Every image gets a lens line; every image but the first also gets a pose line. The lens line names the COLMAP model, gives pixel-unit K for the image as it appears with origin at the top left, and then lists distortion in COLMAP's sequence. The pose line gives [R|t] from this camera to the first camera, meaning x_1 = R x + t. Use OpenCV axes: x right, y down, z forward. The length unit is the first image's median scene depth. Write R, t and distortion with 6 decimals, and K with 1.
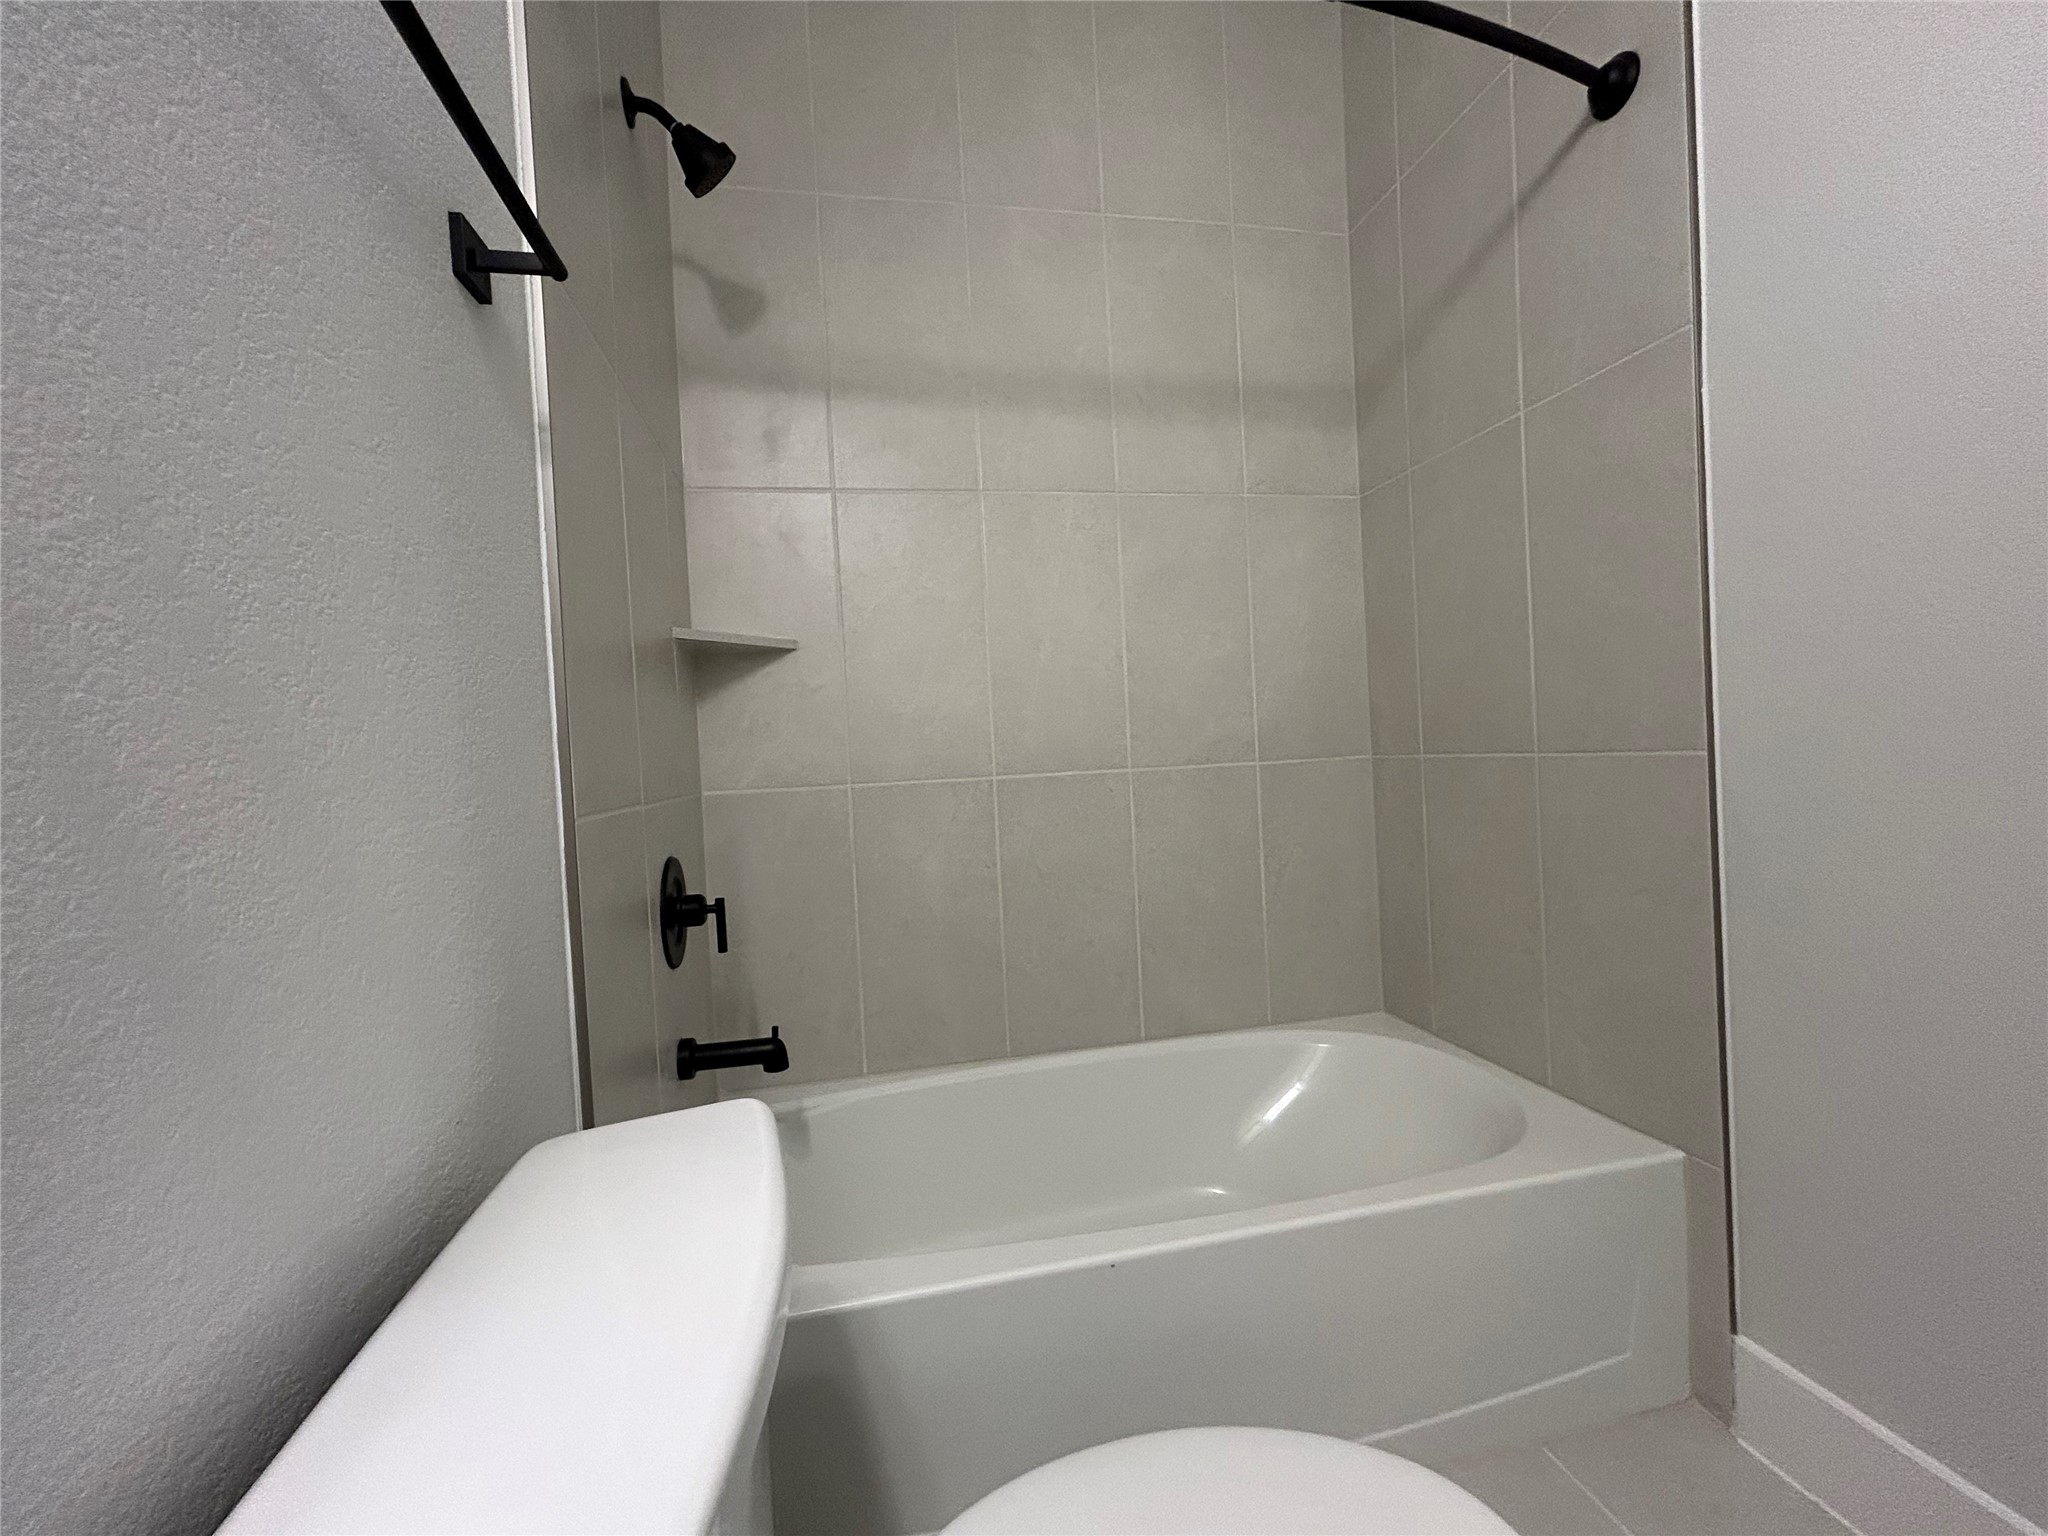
lens RADIAL K [[832.5, 0, 1025.1], [0, 832.5, 769.3], [0, 0, 1]] dist [-0.001290, 0.000410]
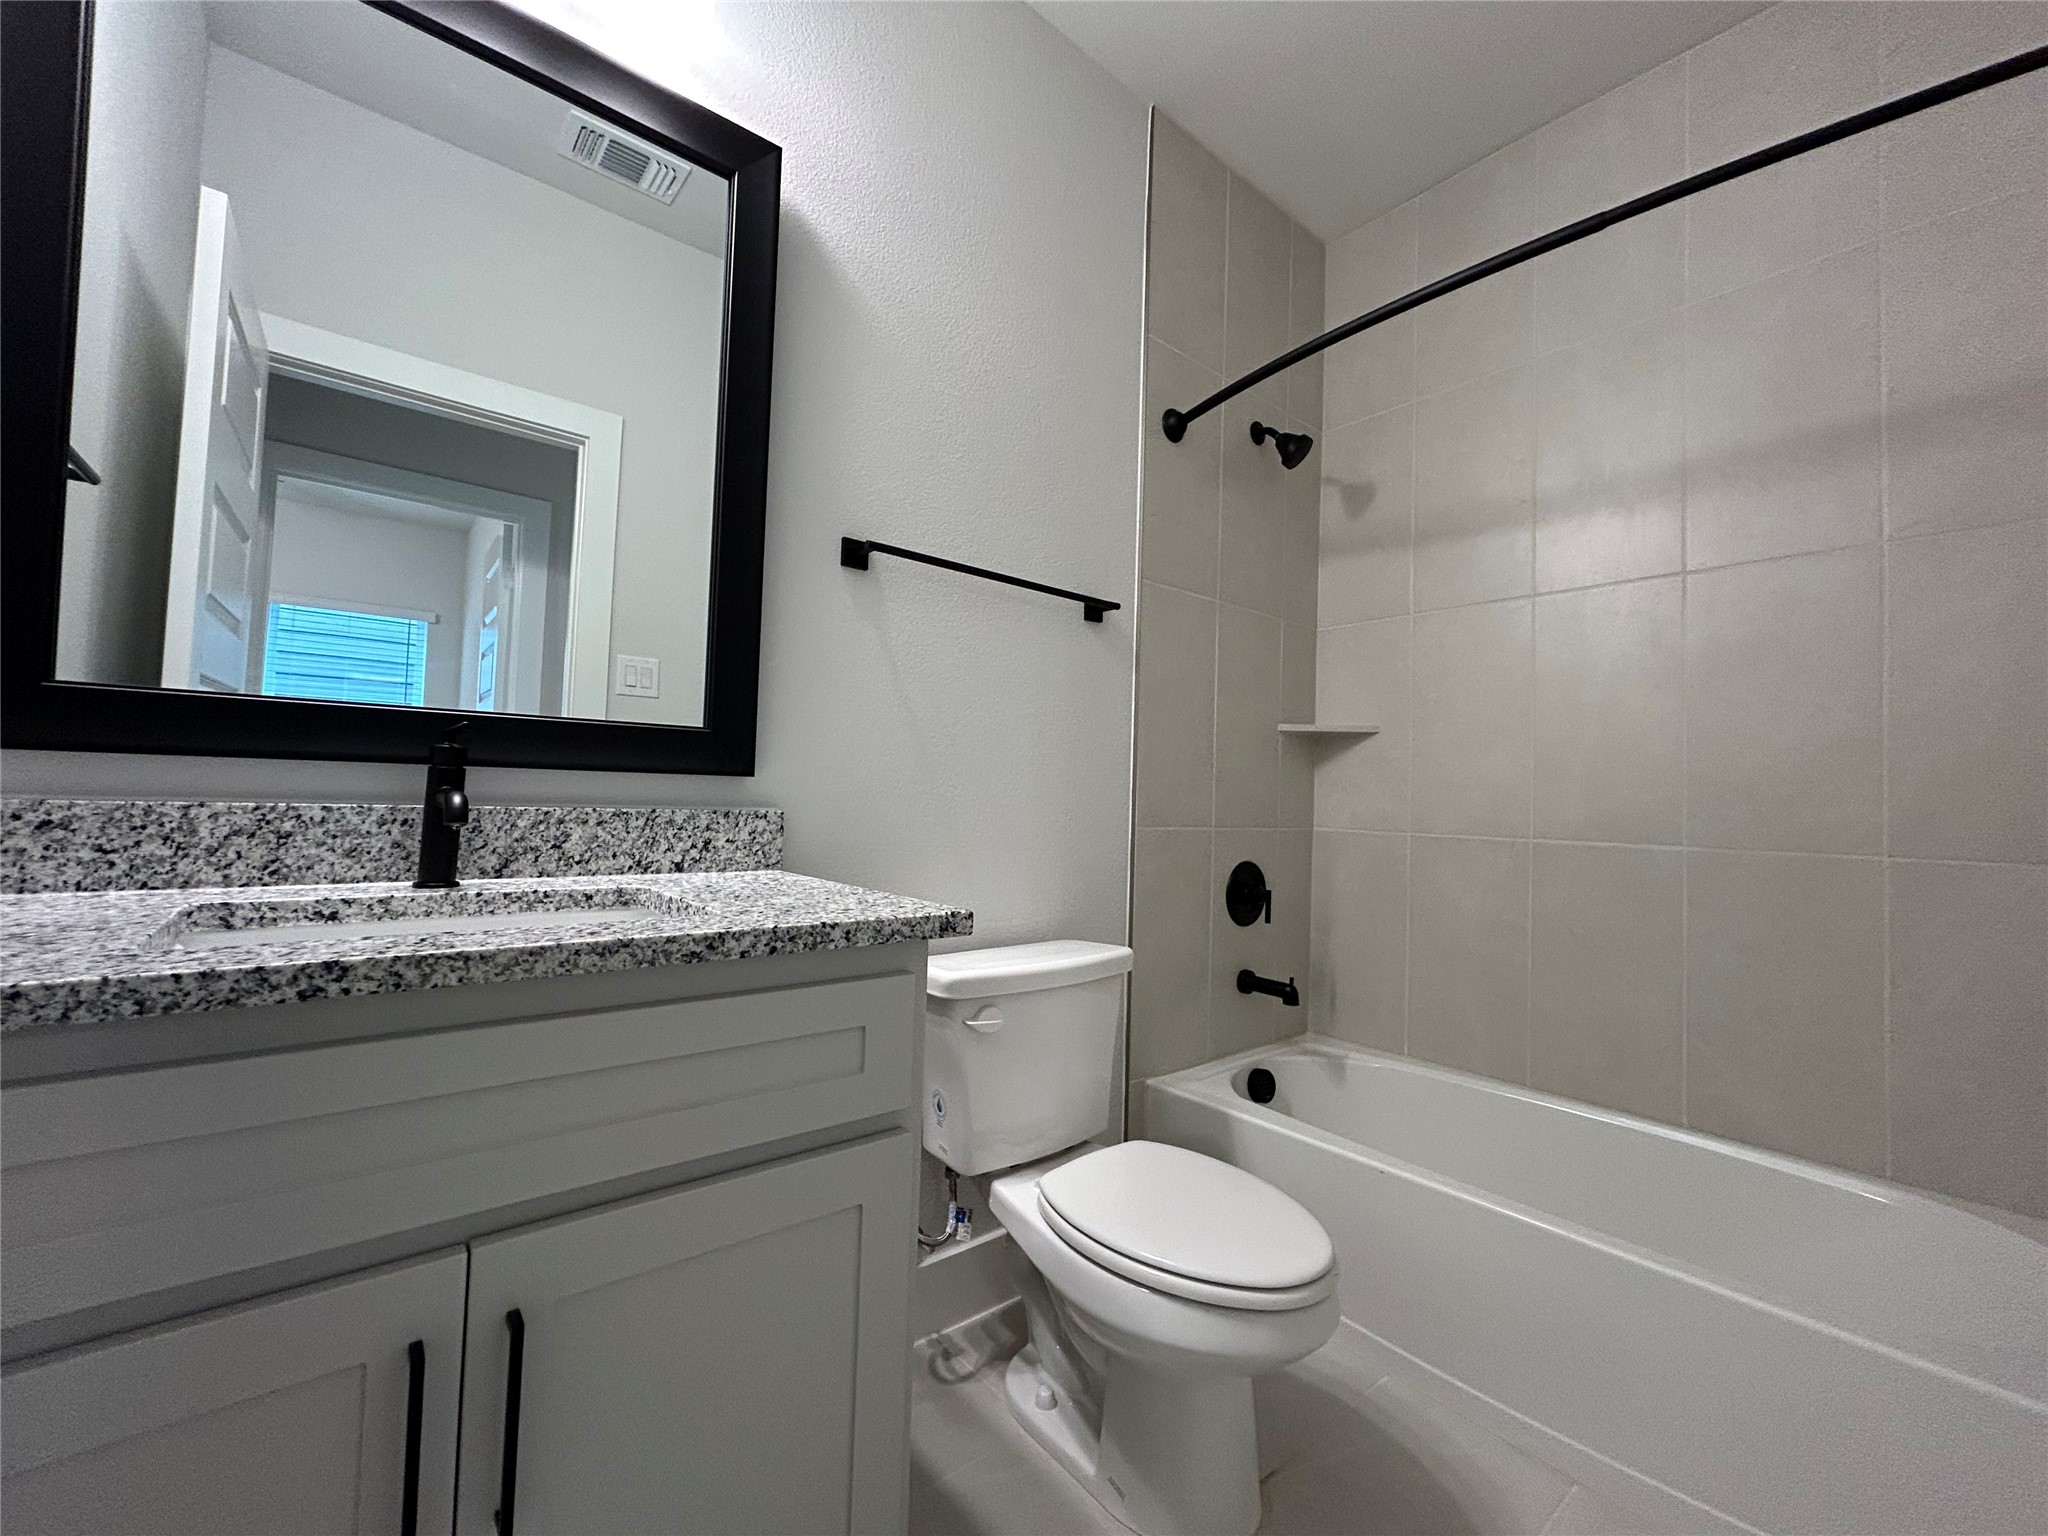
lens RADIAL K [[832.5, 0, 1023.8], [0, 832.5, 768.9], [0, 0, 1]] dist [-0.001290, 0.000410]
pose [[0.469591, 0.032298, -0.882293, 0.699358], [-0.071003, 0.997475, -0.001276, -0.040254], [0.880024, 0.063245, 0.470699, -0.182298]]
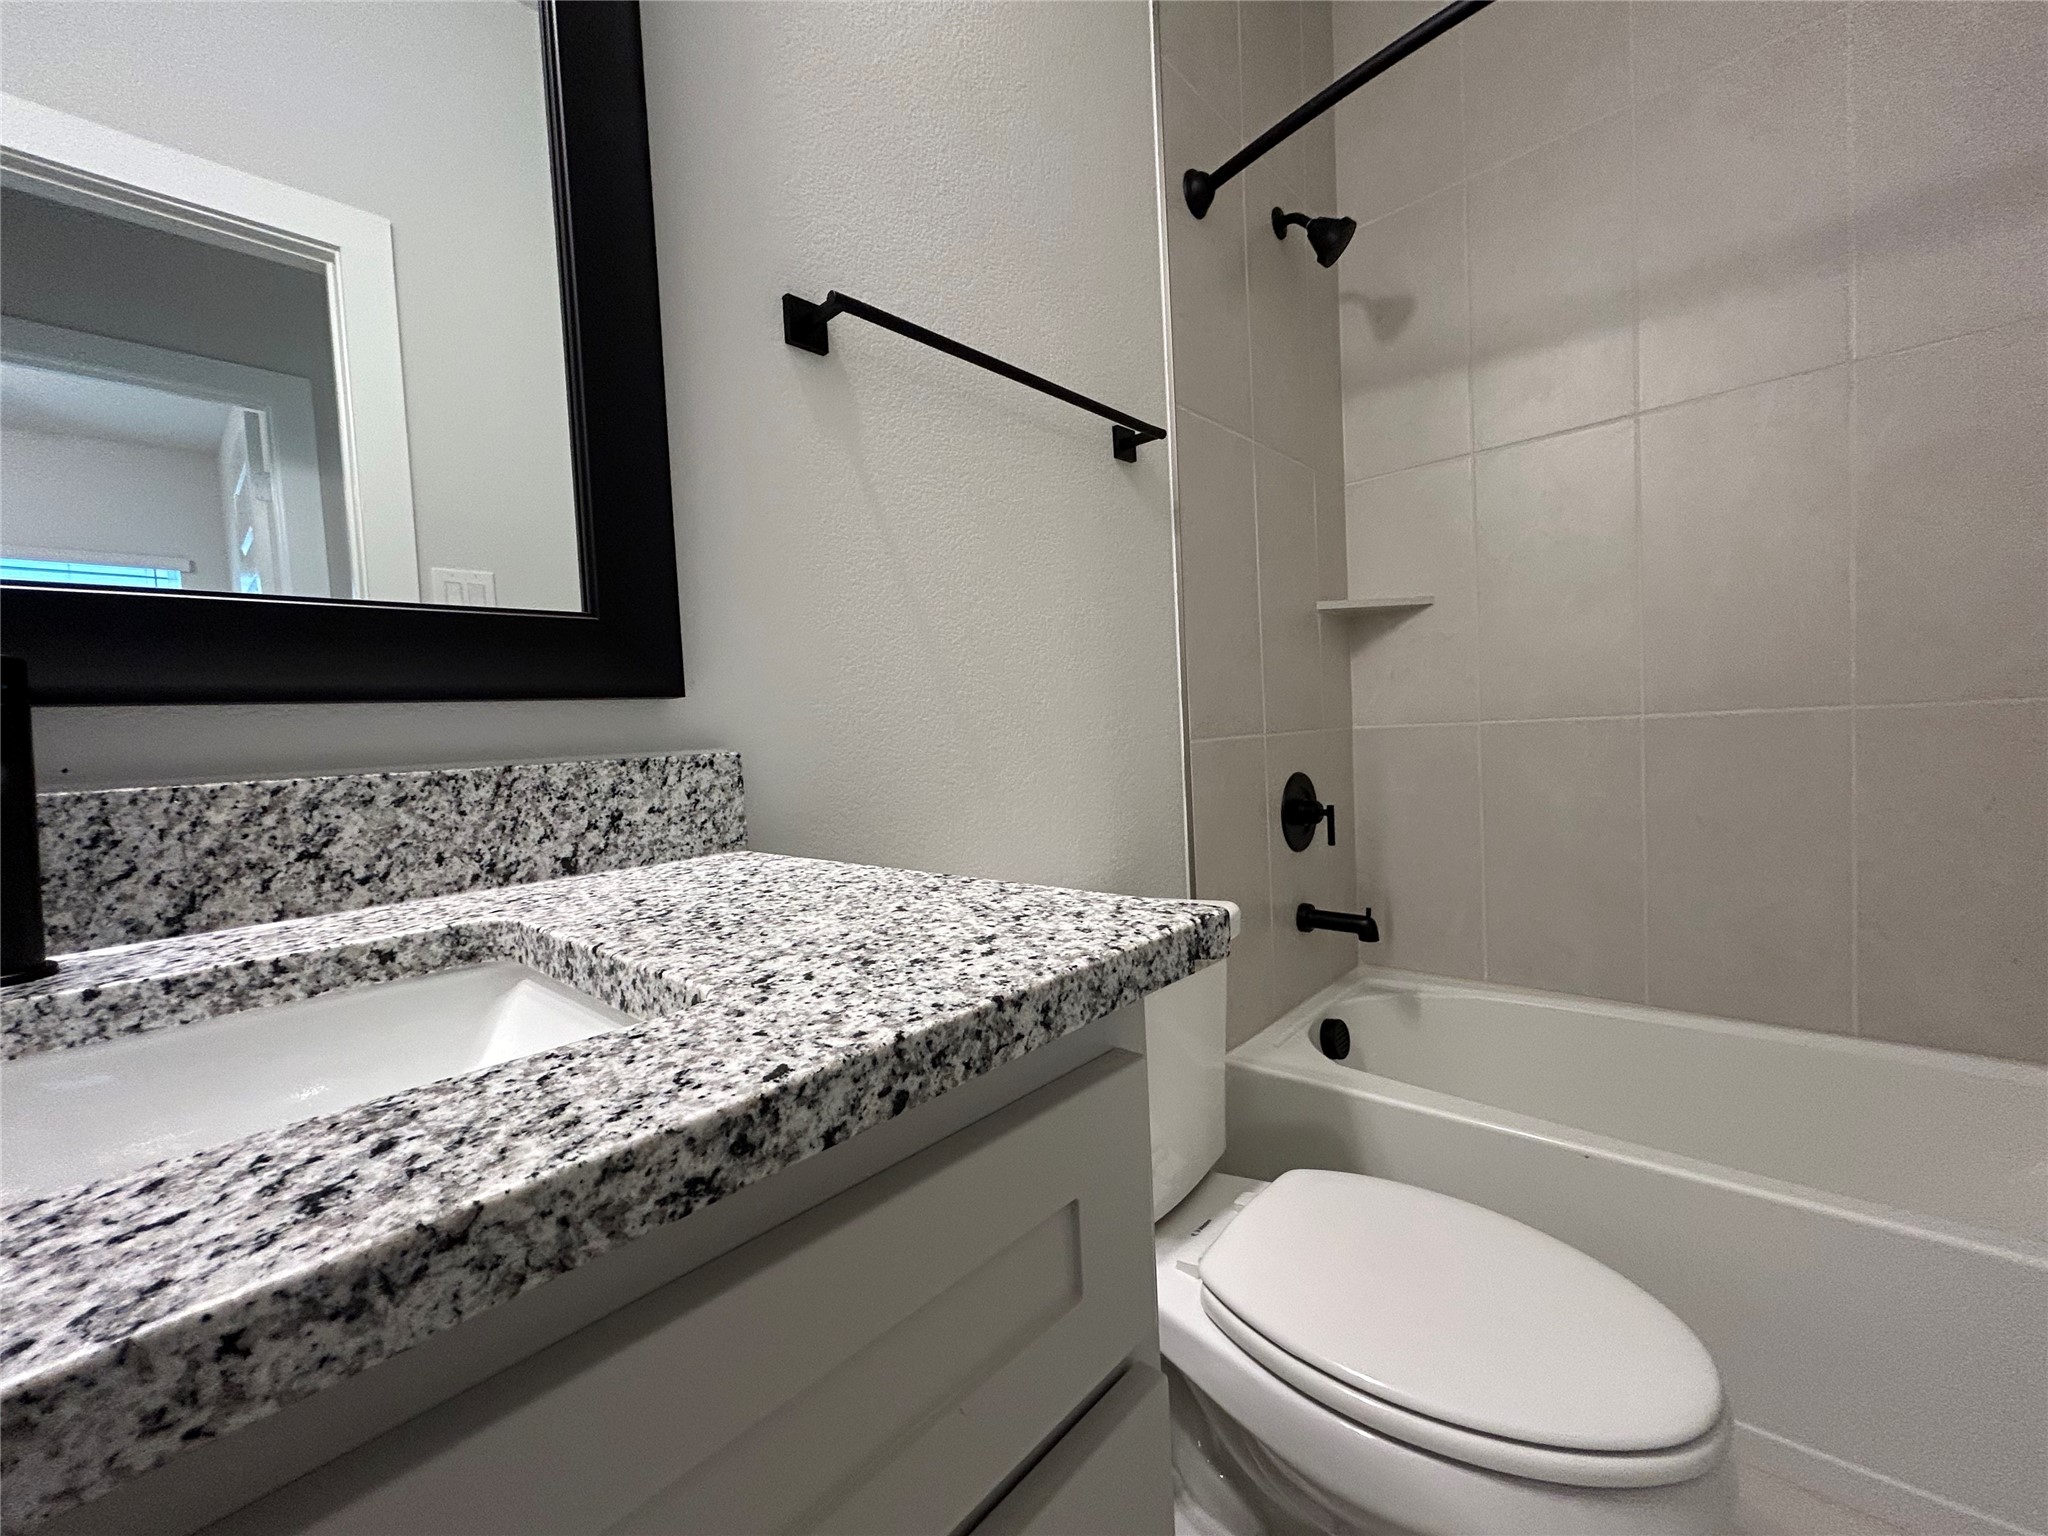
lens RADIAL K [[832.5, 0, 1022.5], [0, 832.5, 767.7], [0, 0, 1]] dist [-0.001290, 0.000410]
pose [[0.588096, 0.055848, -0.806861, 0.345019], [0.007339, 0.997204, 0.074372, -0.007734], [0.808758, -0.049659, 0.586041, -0.154035]]
